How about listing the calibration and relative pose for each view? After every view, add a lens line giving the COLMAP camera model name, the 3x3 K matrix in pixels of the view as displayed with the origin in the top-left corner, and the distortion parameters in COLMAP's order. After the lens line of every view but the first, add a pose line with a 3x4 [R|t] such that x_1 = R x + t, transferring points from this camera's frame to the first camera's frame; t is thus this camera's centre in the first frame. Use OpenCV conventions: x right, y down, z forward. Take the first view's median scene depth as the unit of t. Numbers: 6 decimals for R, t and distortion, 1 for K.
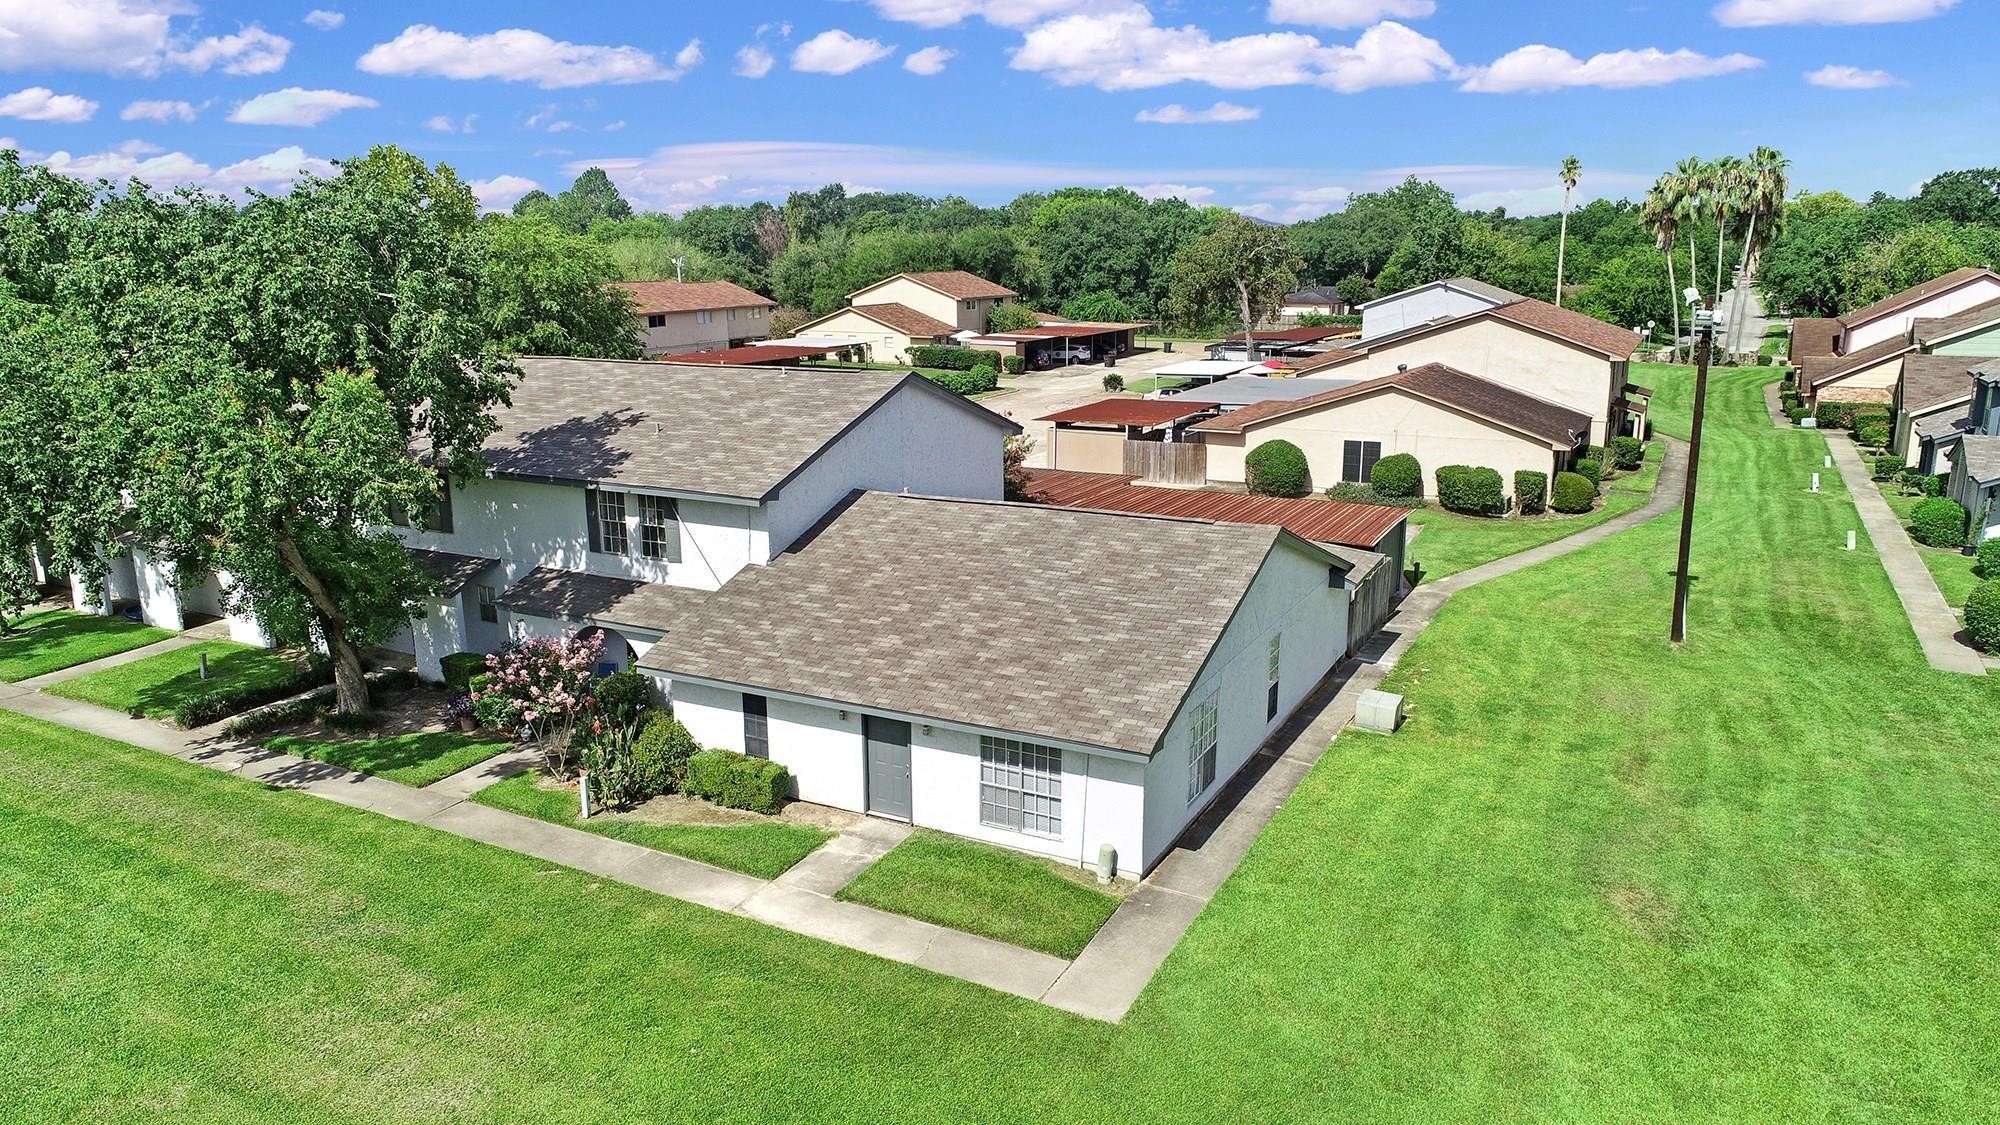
lens RADIAL K [[1359.6, 0, 1000.0], [0, 1359.6, 562.5], [0, 0, 1]] dist [0.010825, 0.002191]
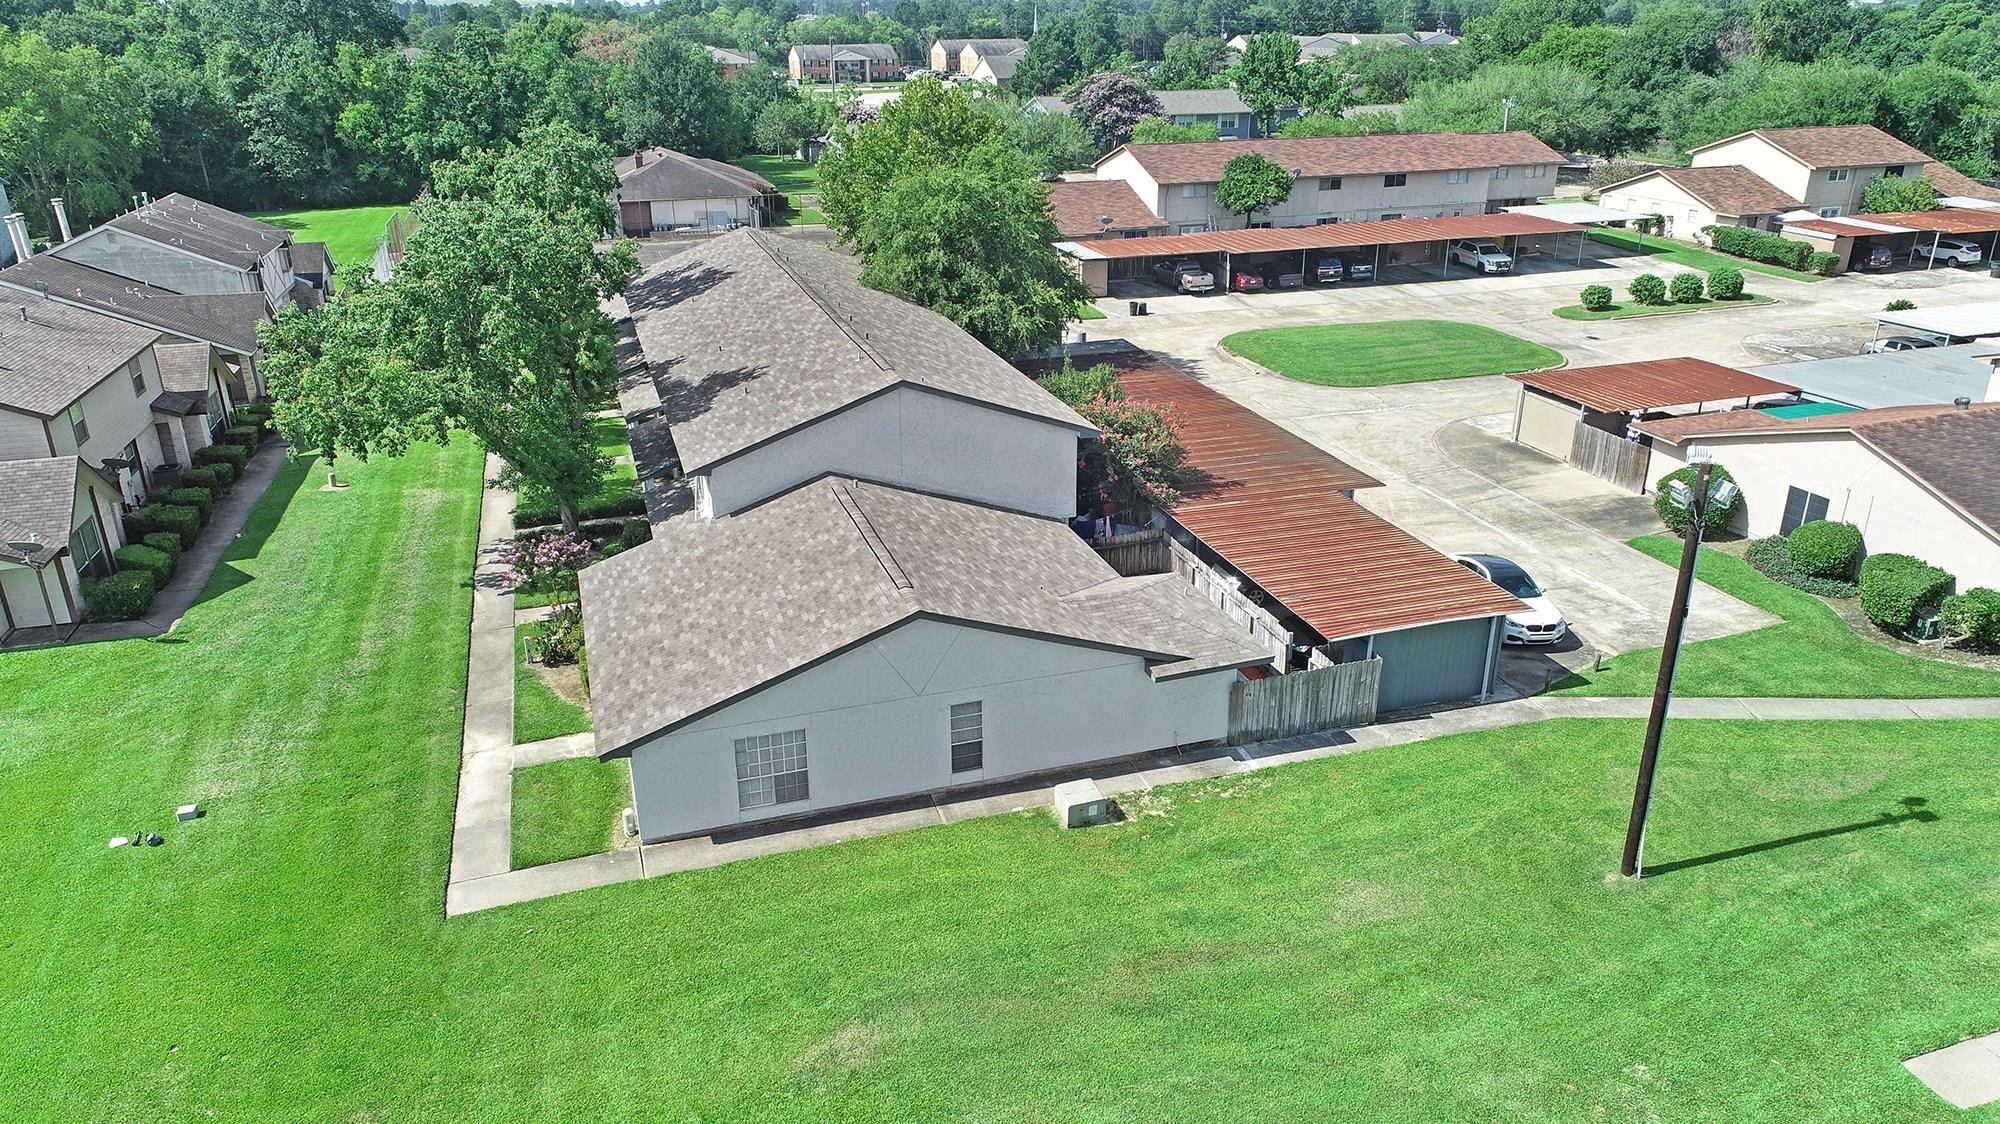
lens RADIAL K [[1359.6, 0, 1000.0], [0, 1359.6, 562.0], [0, 0, 1]] dist [0.010825, 0.002191]
pose [[0.706430, 0.267836, -0.655149, 0.890669], [-0.155900, 0.961785, 0.225090, -0.297517], [0.690400, -0.056873, 0.721189, 0.240253]]
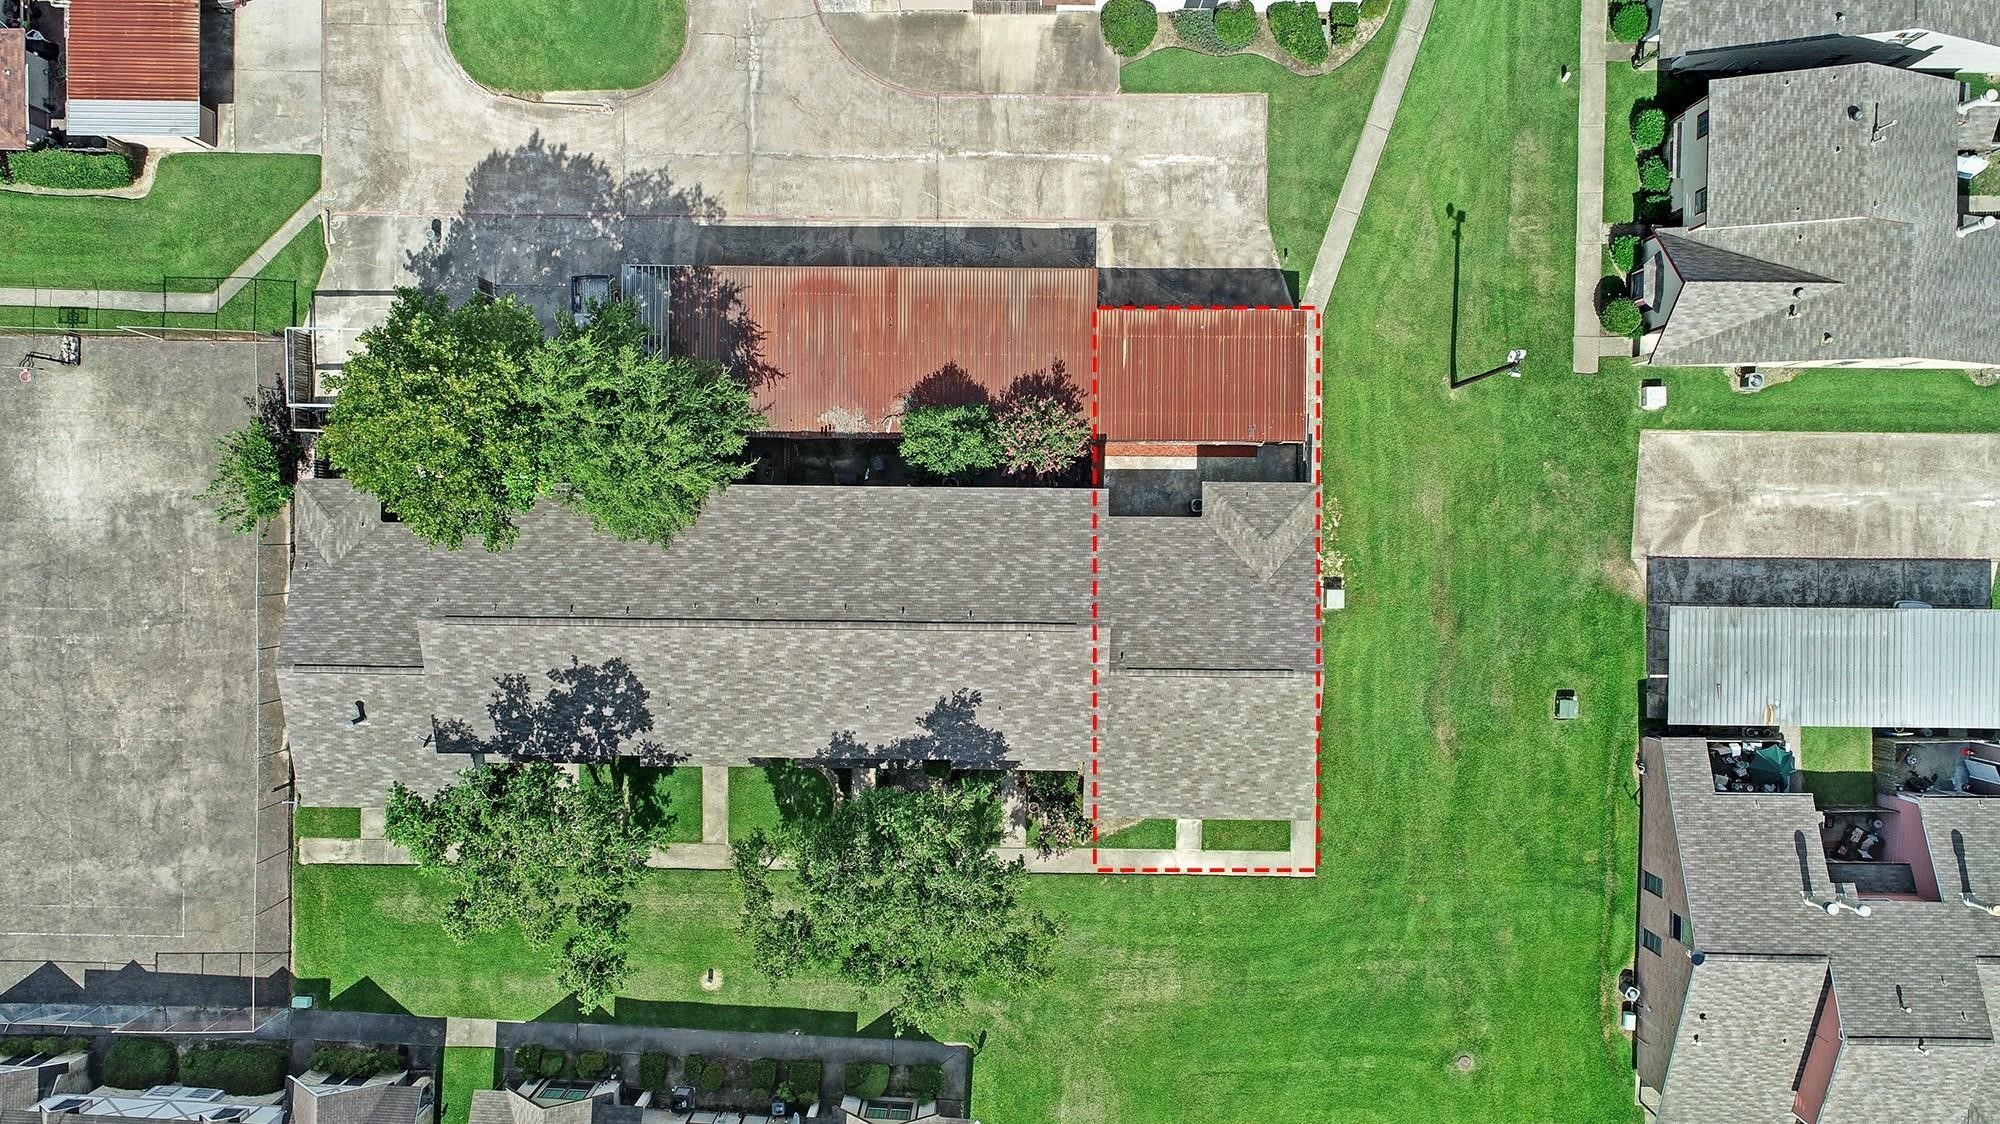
lens RADIAL K [[1359.6, 0, 1000.0], [0, 1359.6, 562.0], [0, 0, 1]] dist [0.010825, 0.002191]
pose [[0.892896, -0.450150, -0.010130, -0.154556], [0.094159, 0.164676, 0.981843, -2.157051], [-0.440308, -0.877637, 0.189424, 0.904428]]
